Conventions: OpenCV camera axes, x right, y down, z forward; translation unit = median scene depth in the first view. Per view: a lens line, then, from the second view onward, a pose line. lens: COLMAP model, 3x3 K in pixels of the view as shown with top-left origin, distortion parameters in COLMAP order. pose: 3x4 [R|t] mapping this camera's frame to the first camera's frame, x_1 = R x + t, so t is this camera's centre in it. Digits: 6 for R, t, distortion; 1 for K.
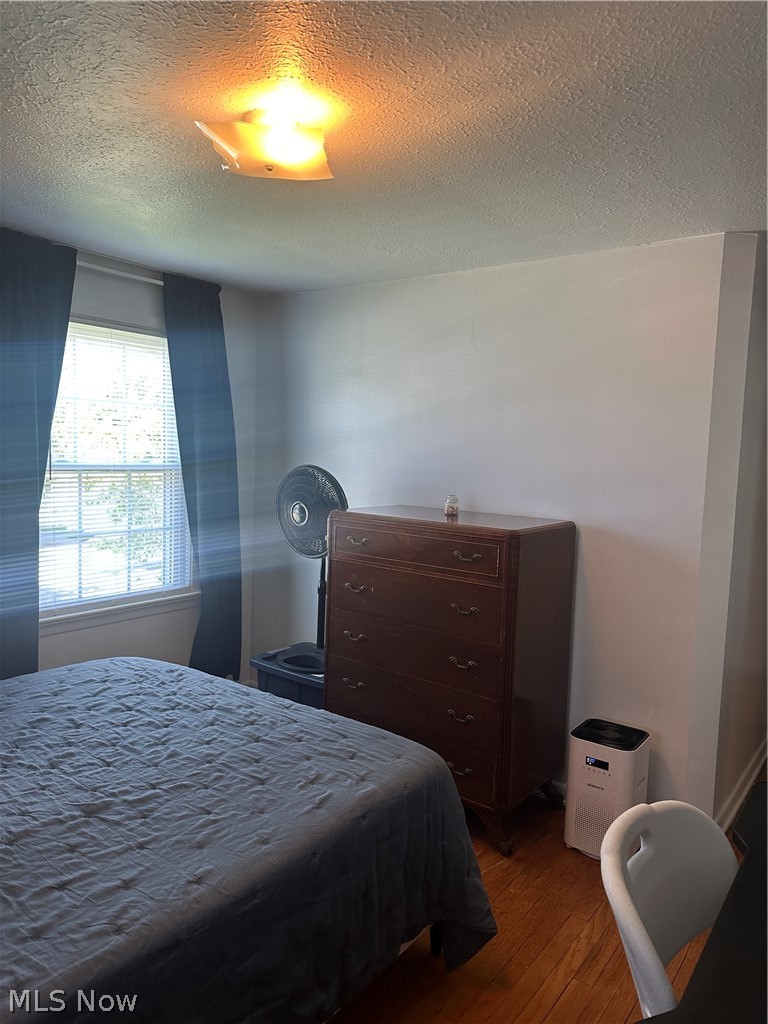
lens RADIAL K [[718.8, 0, 384.0], [0, 718.8, 512.0], [0, 0, 1]] dist [0.045845, -0.007501]
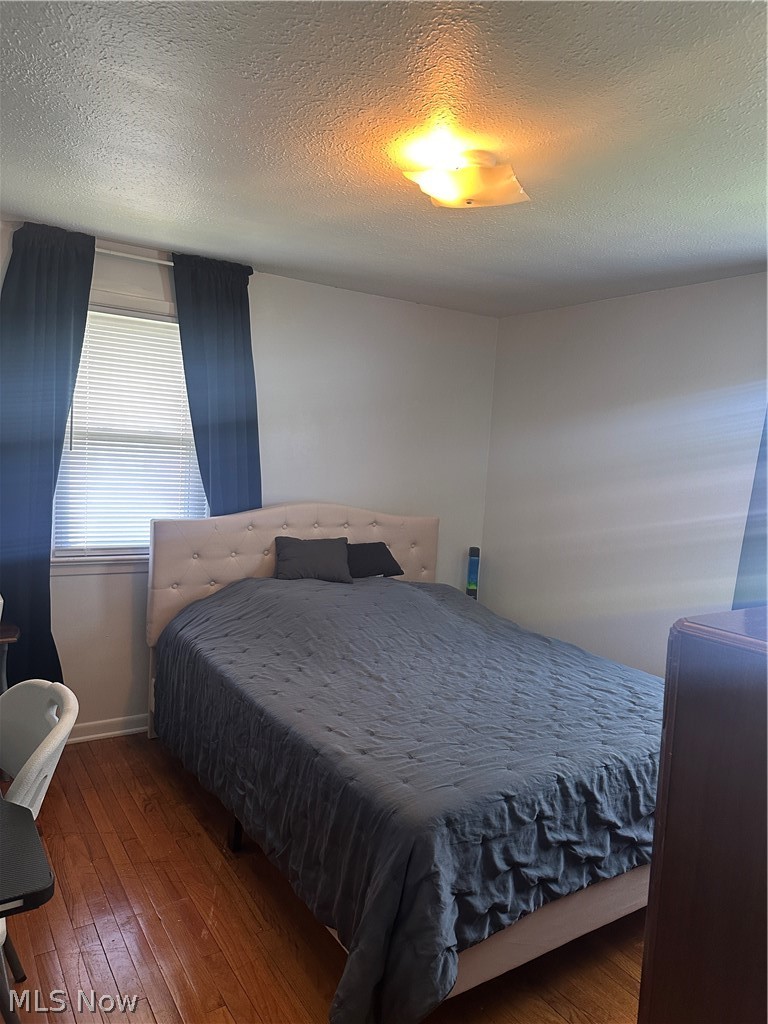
lens RADIAL K [[718.8, 0, 384.0], [0, 718.8, 512.0], [0, 0, 1]] dist [0.045845, -0.007501]
pose [[-0.338999, 0.021676, -0.940537, 0.794583], [-0.152123, 0.985315, 0.077538, -0.051976], [0.928406, 0.169362, -0.330723, 1.105131]]
